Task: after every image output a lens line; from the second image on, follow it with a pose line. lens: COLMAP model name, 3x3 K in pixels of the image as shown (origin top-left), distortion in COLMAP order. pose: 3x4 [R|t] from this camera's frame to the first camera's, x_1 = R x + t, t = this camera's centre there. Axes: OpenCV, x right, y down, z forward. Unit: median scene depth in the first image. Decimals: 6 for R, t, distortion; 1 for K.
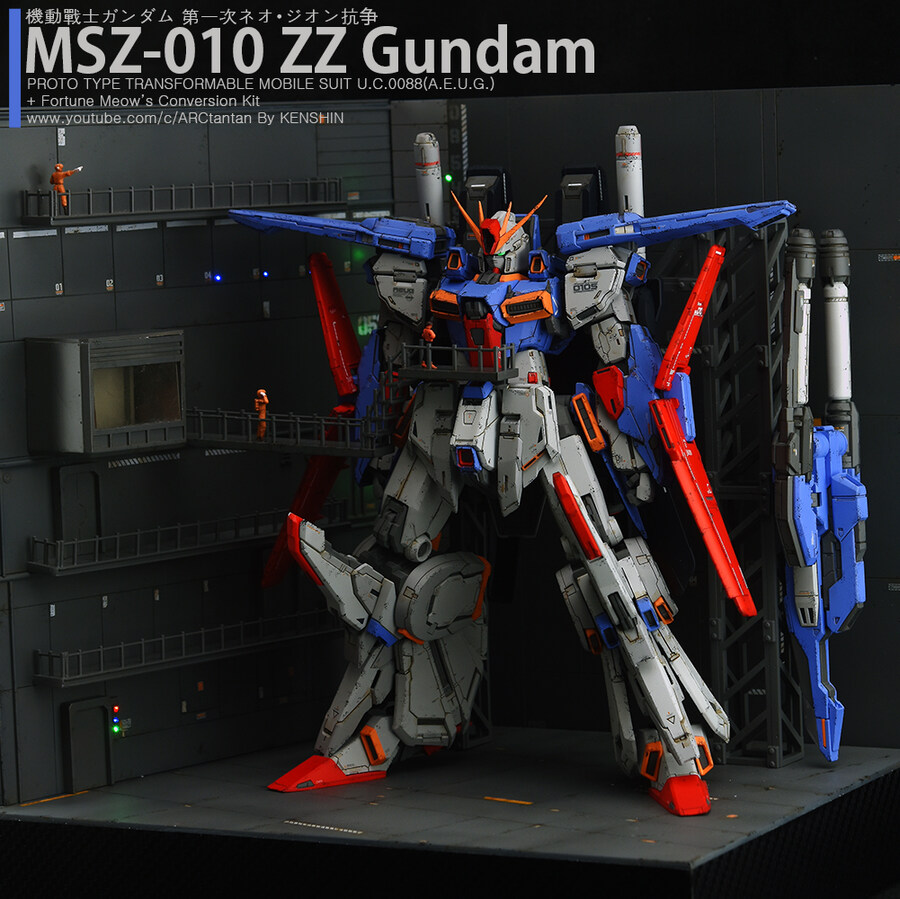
lens RADIAL K [[3428.6, 0, 453.0], [0, 3428.6, 444.6], [0, 0, 1]] dist [-0.024493, 0.000000]
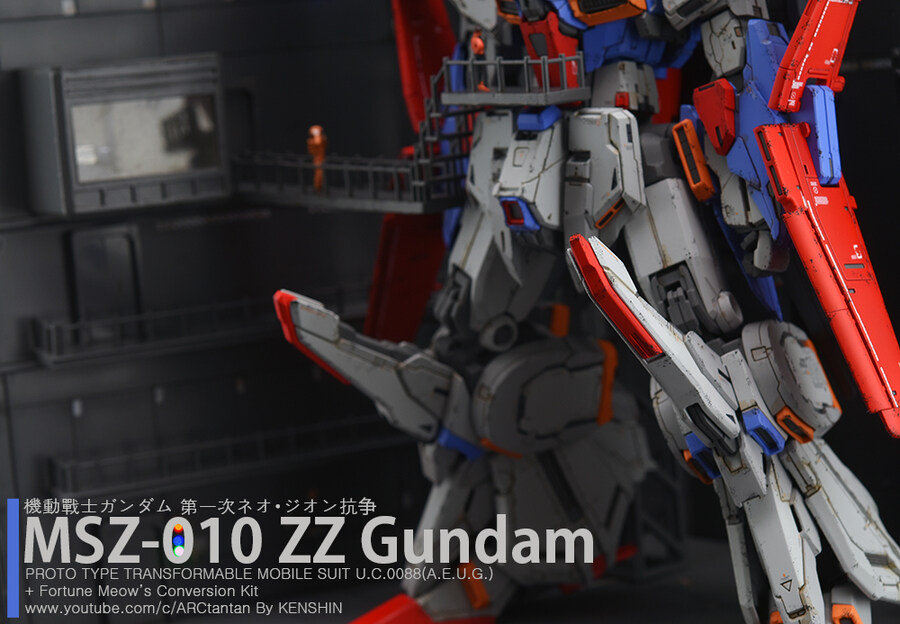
lens RADIAL K [[2404.4, 0, 445.2], [0, 2404.4, 333.9], [0, 0, 1]] dist [0.007036, 0.000000]
pose [[0.940570, 0.003195, -0.339584, 0.160484], [0.017128, 0.998237, 0.056833, 0.000257], [0.339167, -0.059272, 0.938857, 0.508783]]
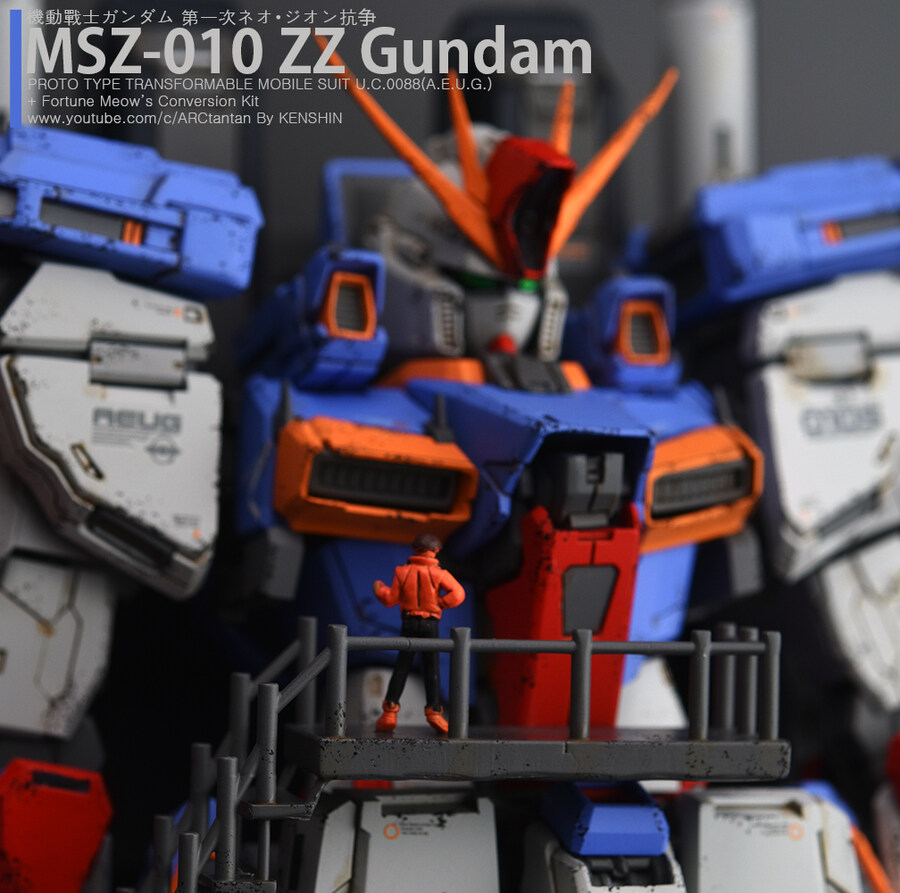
lens RADIAL K [[3730.8, 0, 453.6], [0, 3730.8, 448.2], [0, 0, 1]] dist [0.005436, 0.000000]
pose [[0.738213, 0.037386, 0.673531, -0.177126], [0.044714, 0.993555, -0.104158, -0.015032], [-0.673084, 0.107007, 0.731783, 0.806540]]
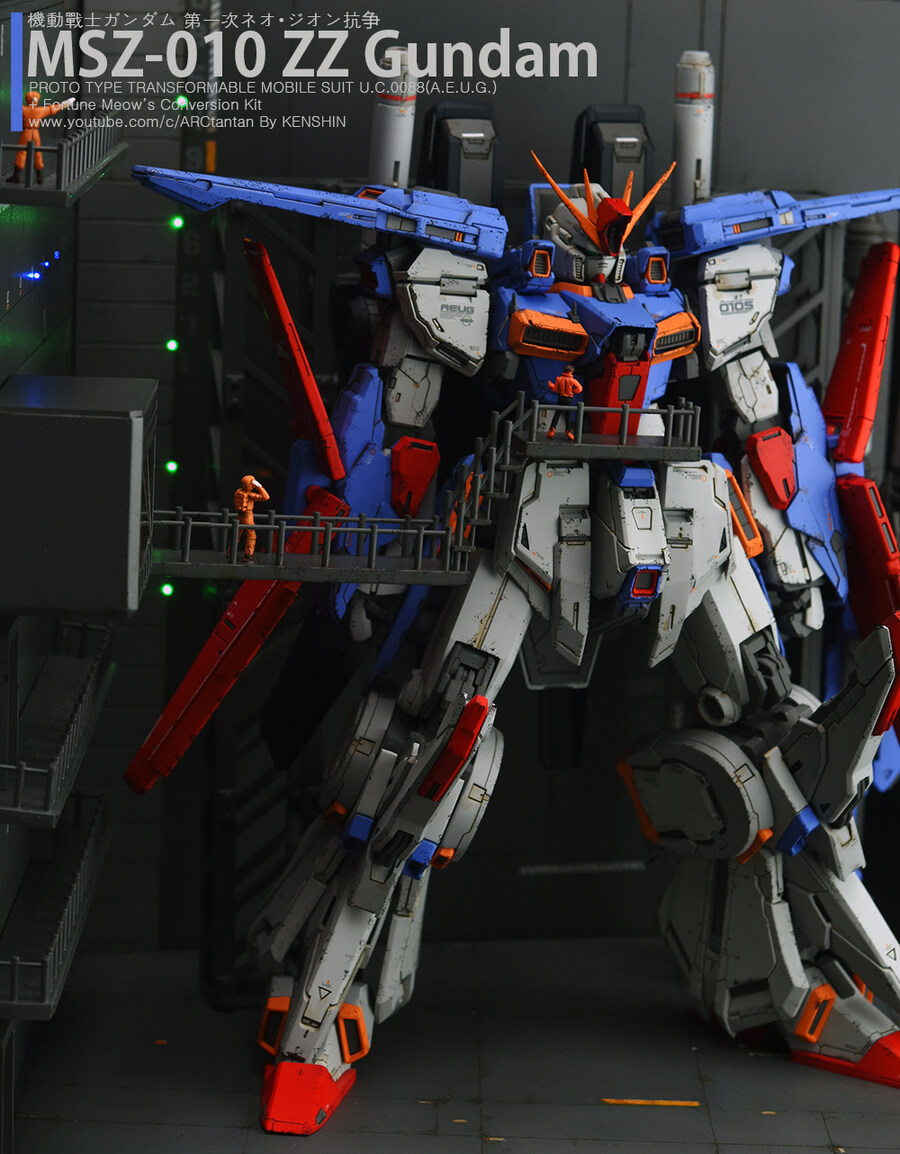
lens RADIAL K [[3813.5, 0, 441.6], [0, 3813.5, 569.6], [0, 0, 1]] dist [-0.004000, 0.000000]
pose [[0.747212, -0.058160, 0.662036, -0.483222], [0.000486, 0.996211, 0.086968, -0.058982], [-0.664585, -0.064662, 0.744409, 0.493773]]
